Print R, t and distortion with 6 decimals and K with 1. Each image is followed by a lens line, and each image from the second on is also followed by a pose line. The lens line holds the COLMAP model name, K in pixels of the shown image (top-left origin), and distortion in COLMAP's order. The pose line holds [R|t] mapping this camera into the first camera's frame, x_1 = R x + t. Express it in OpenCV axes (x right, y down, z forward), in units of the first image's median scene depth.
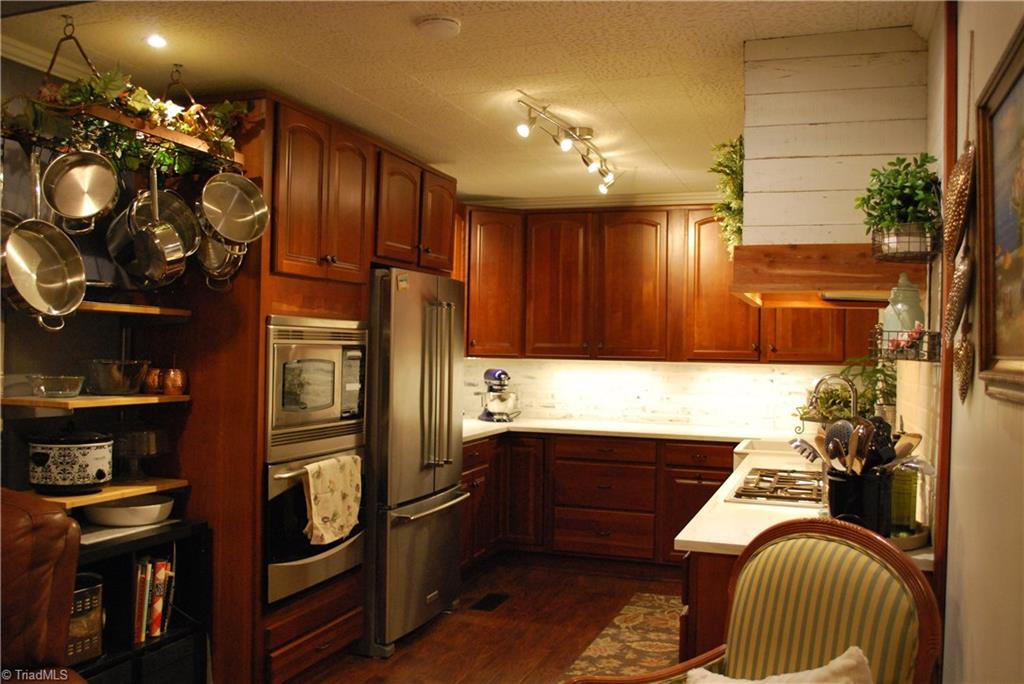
lens RADIAL K [[939.2, 0, 512.1], [0, 939.2, 340.9], [0, 0, 1]] dist [-0.047555, 0.000000]
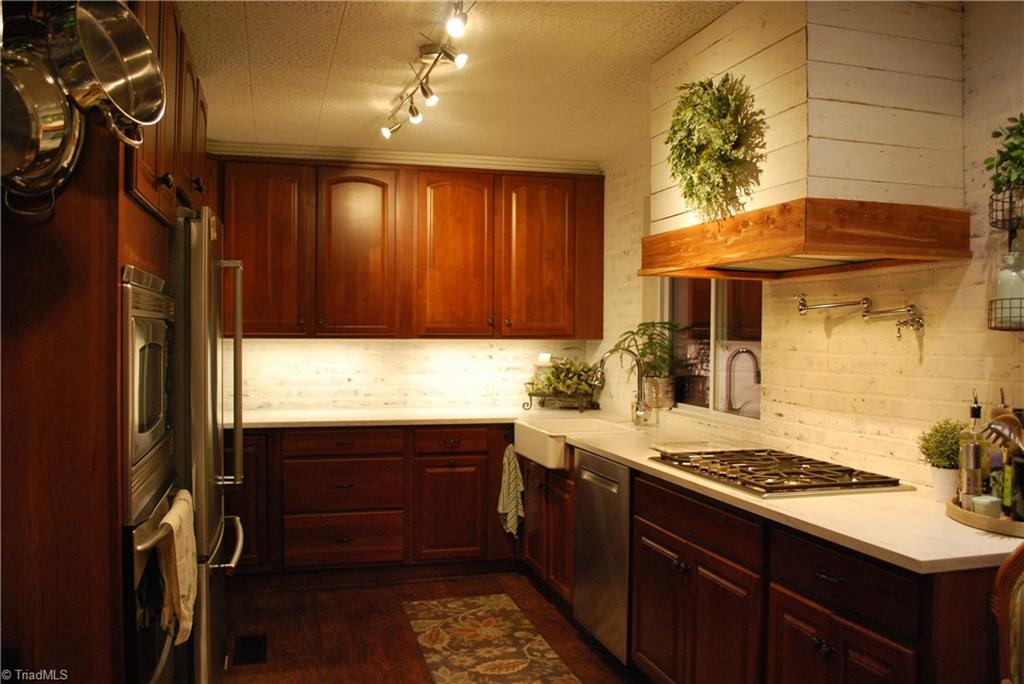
lens RADIAL K [[859.0, 0, 514.2], [0, 859.0, 342.8], [0, 0, 1]] dist [-0.065471, 0.005579]
pose [[0.817379, -0.019209, 0.575780, -0.219626], [0.003838, 0.999603, 0.027901, 0.003671], [-0.576088, -0.020596, 0.817128, 0.268910]]
